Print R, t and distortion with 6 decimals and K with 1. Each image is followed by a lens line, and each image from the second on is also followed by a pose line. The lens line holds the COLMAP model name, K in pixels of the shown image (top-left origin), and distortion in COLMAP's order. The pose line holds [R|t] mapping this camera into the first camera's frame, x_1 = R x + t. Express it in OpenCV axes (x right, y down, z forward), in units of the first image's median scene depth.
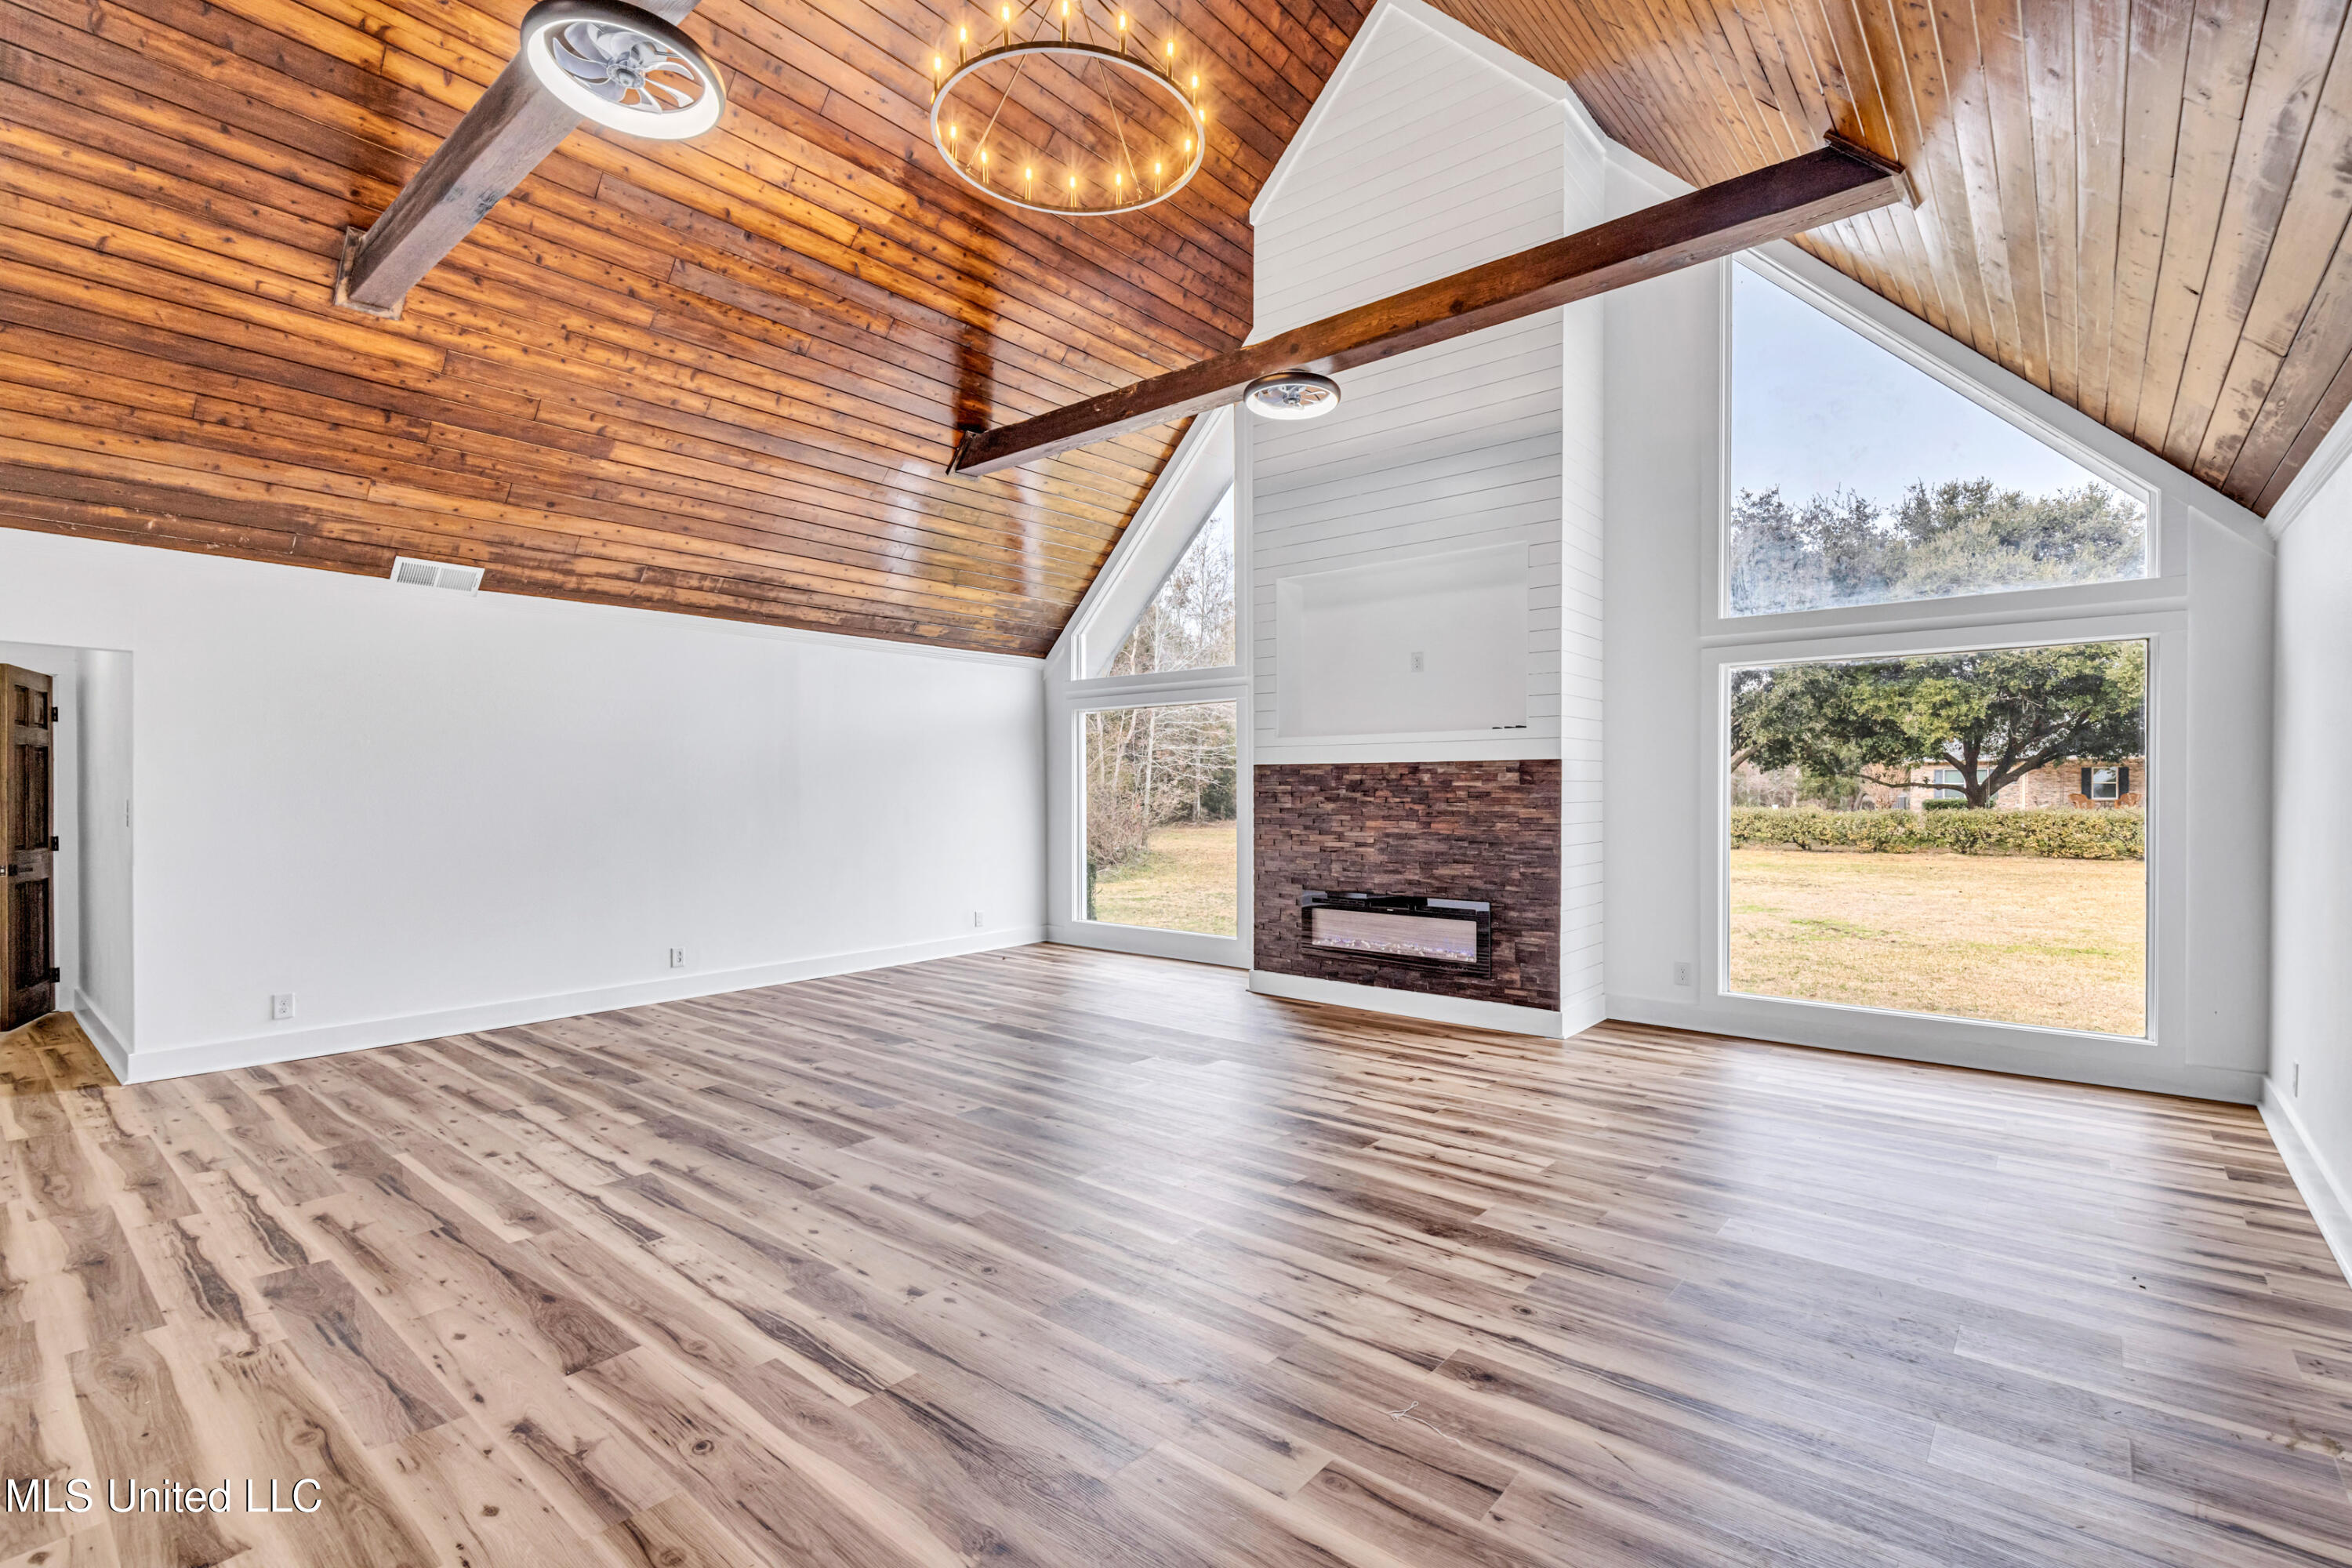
lens RADIAL K [[1062.4, 0, 1194.6], [0, 1062.4, 790.8], [0, 0, 1]] dist [0.007641, -0.000521]
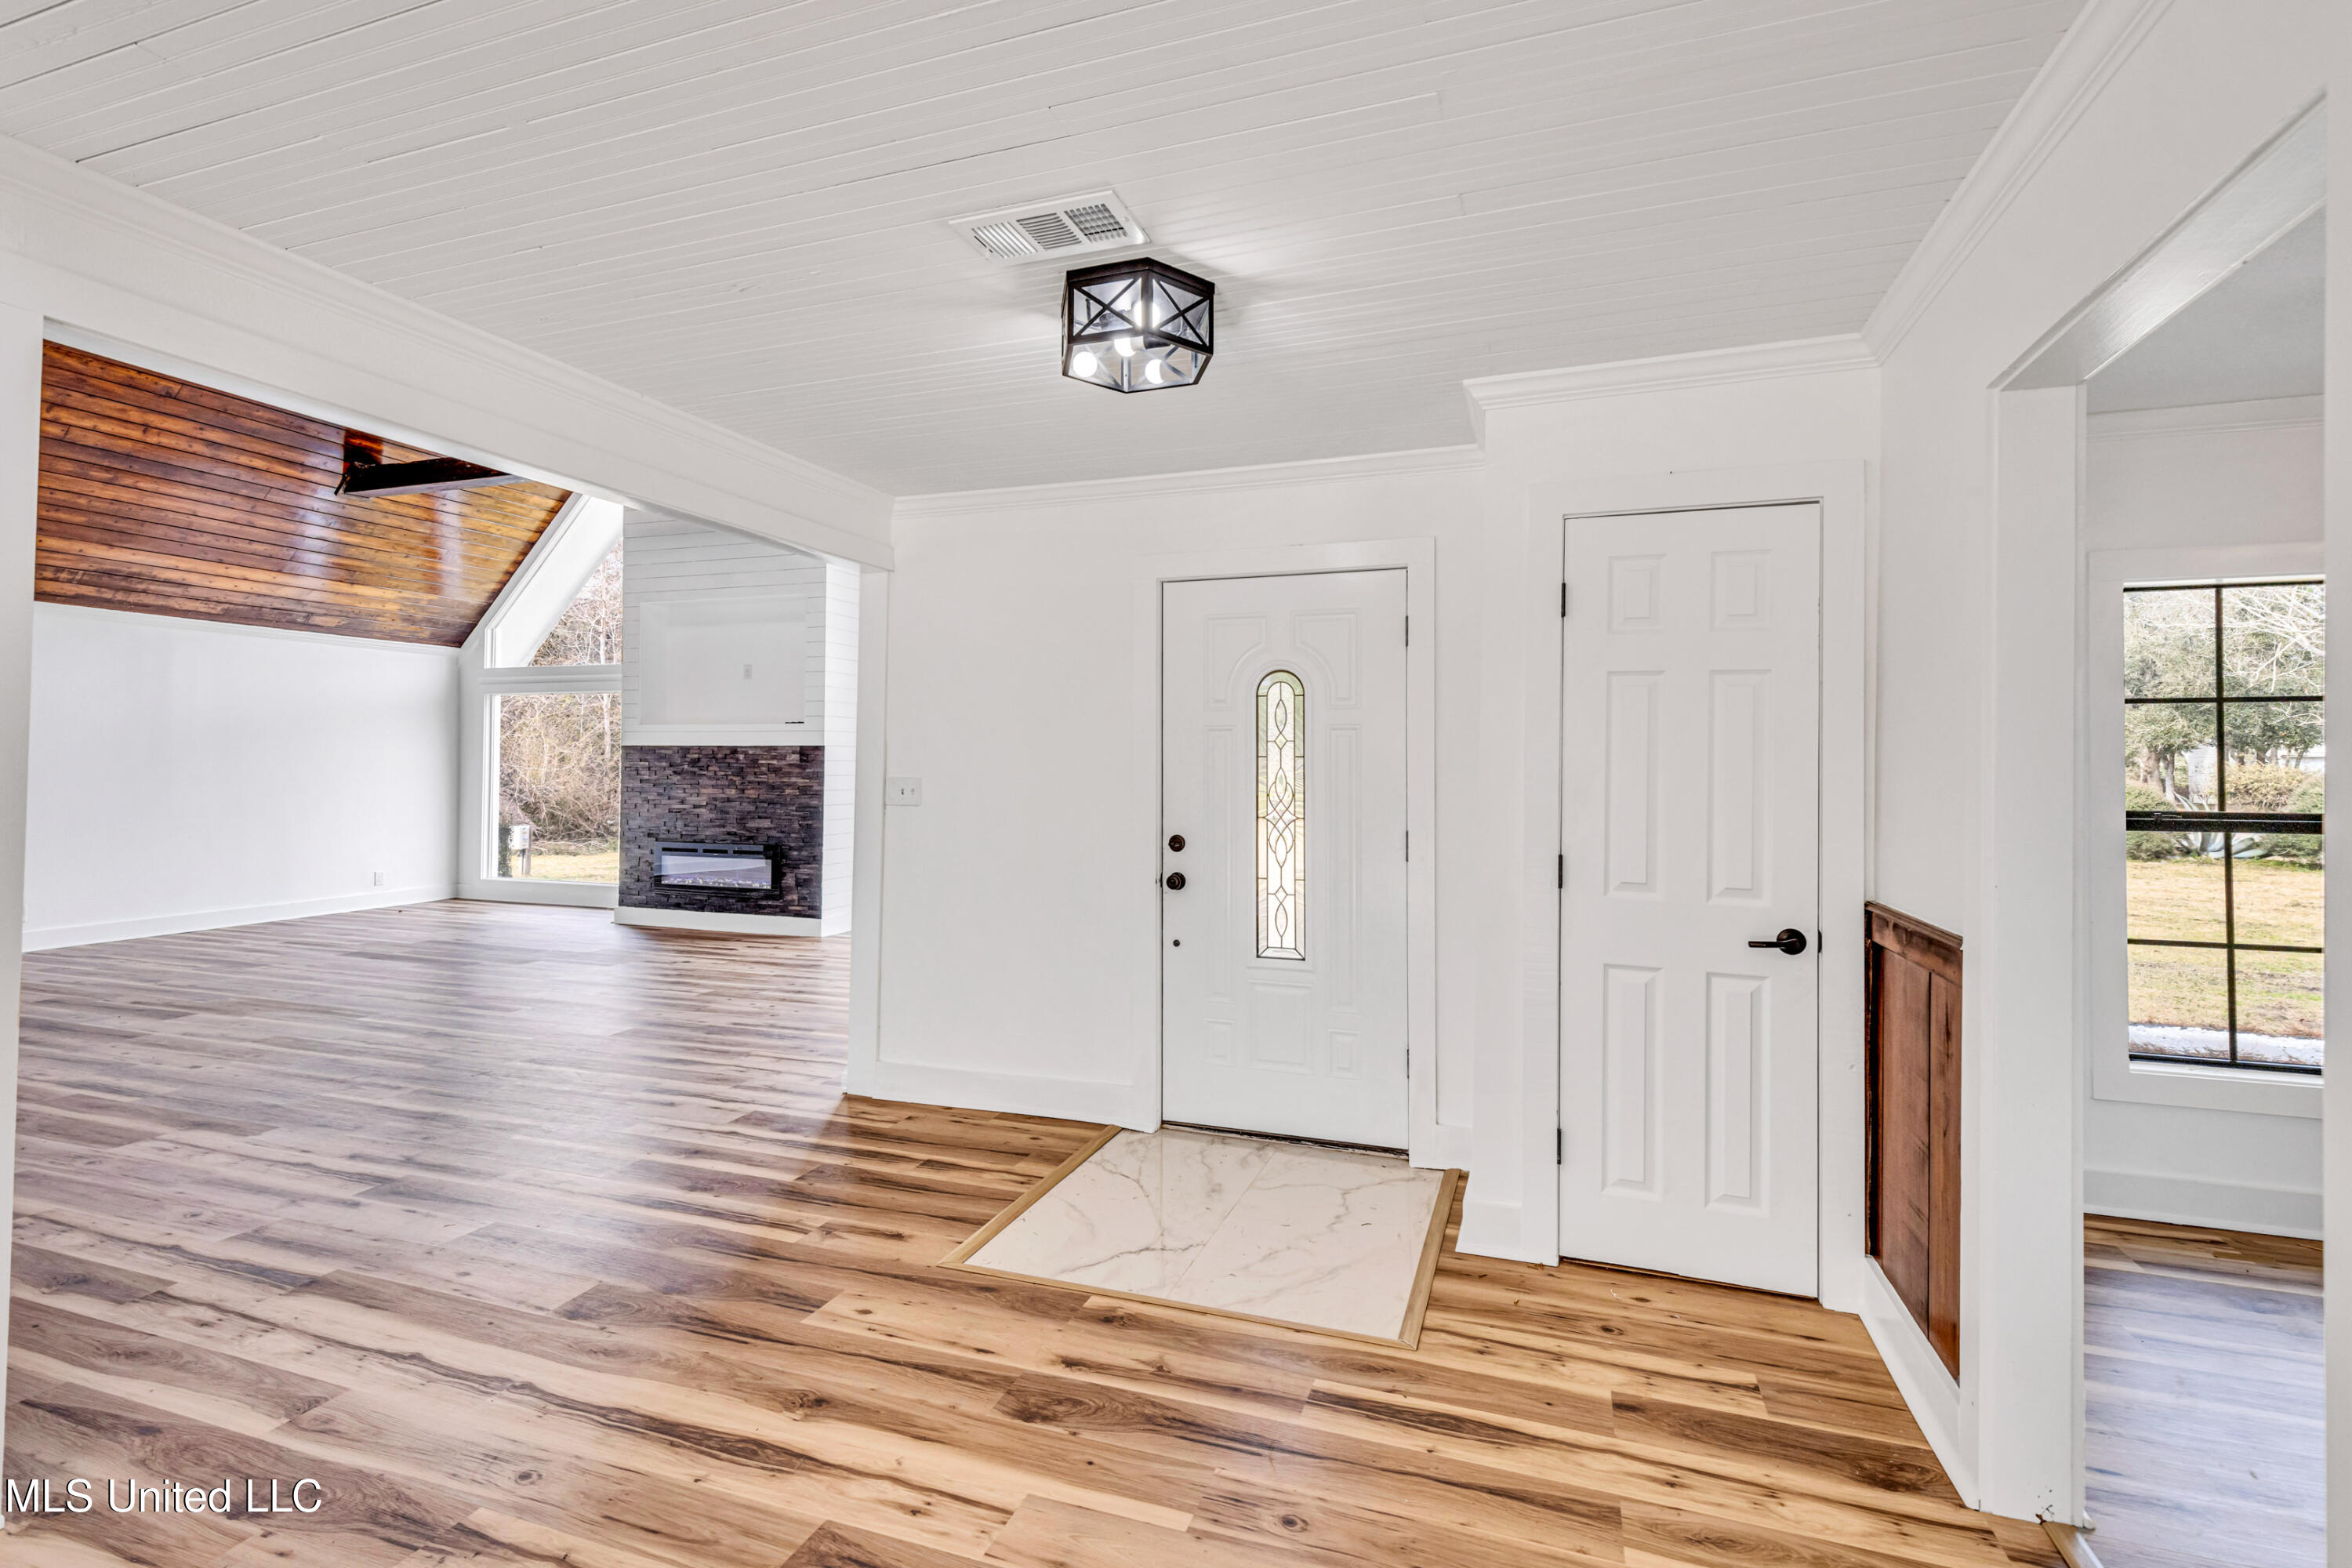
lens RADIAL K [[1062.4, 0, 1177.6], [0, 1062.4, 748.4], [0, 0, 1]] dist [0.007641, -0.000521]
pose [[0.934191, 0.015514, 0.356435, 0.287290], [-0.008681, 0.999747, -0.020761, -0.000314], [-0.356666, 0.016300, 0.934090, -0.563236]]
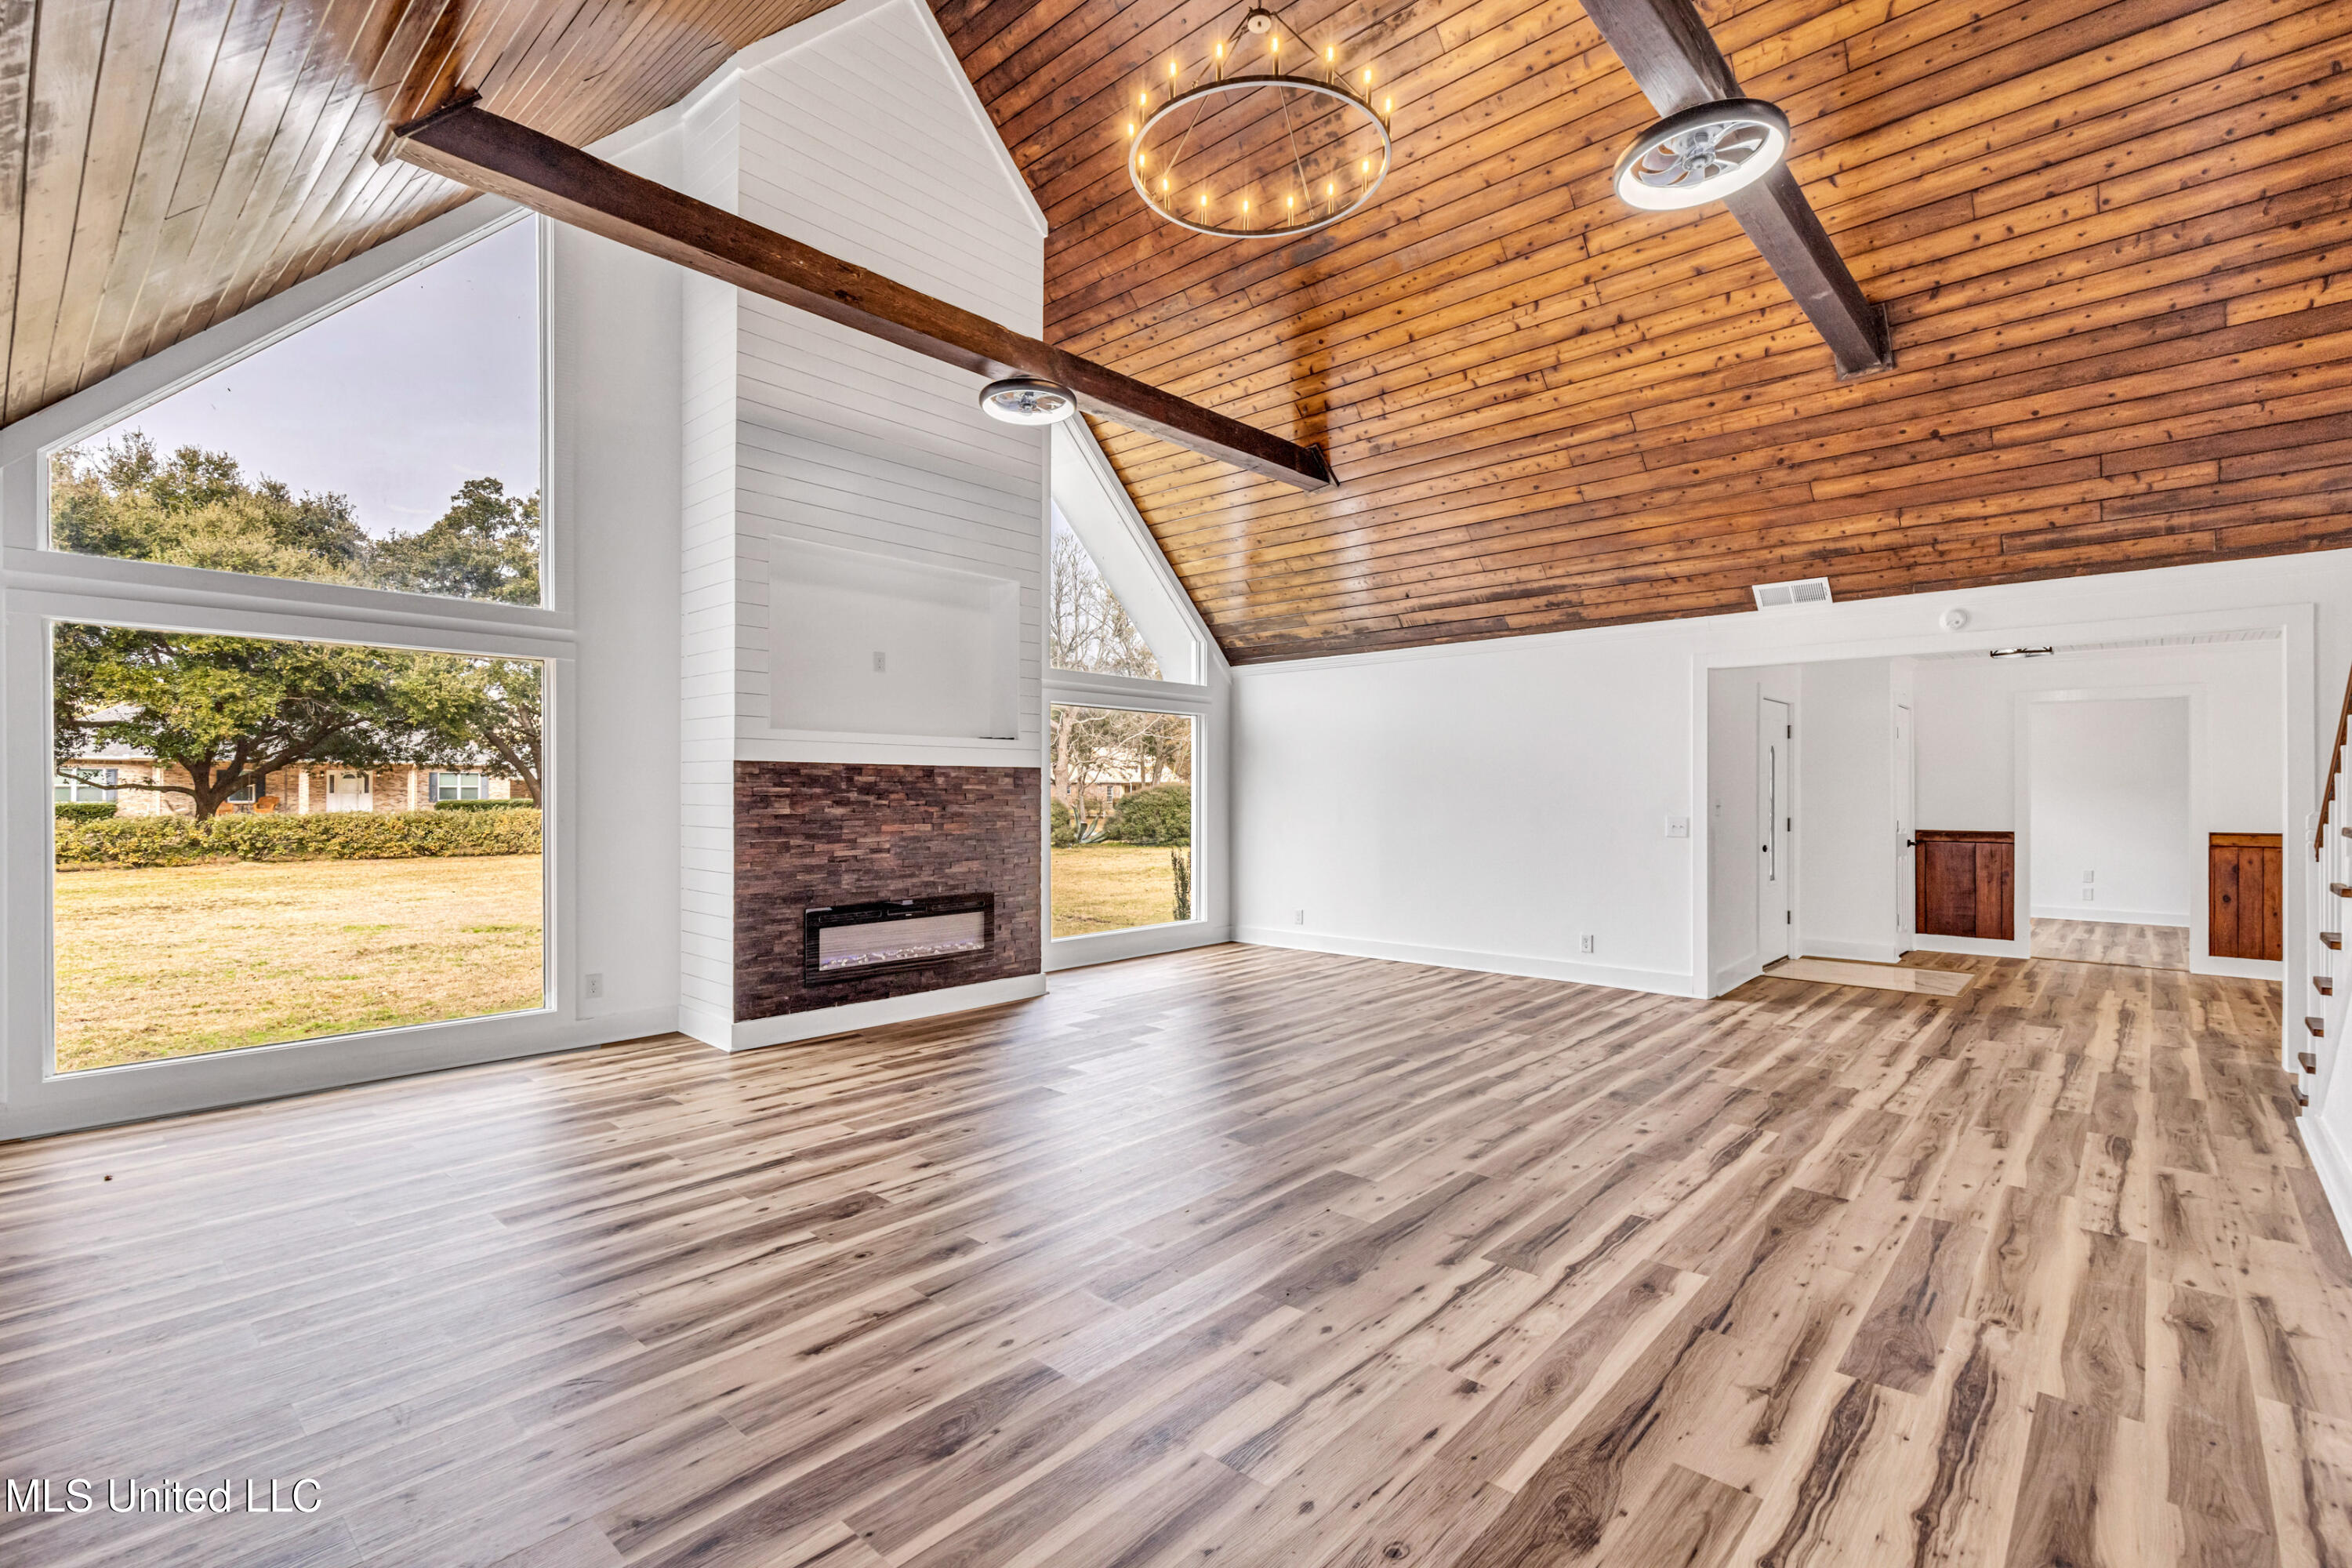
lens RADIAL K [[1062.4, 0, 1185.0], [0, 1062.4, 771.4], [0, 0, 1]] dist [0.007641, -0.000521]
pose [[0.039701, 0.020540, 0.999000, -0.916703], [0.000641, 0.999788, -0.020582, -0.000237], [-0.999211, 0.001457, 0.039679, 0.812712]]
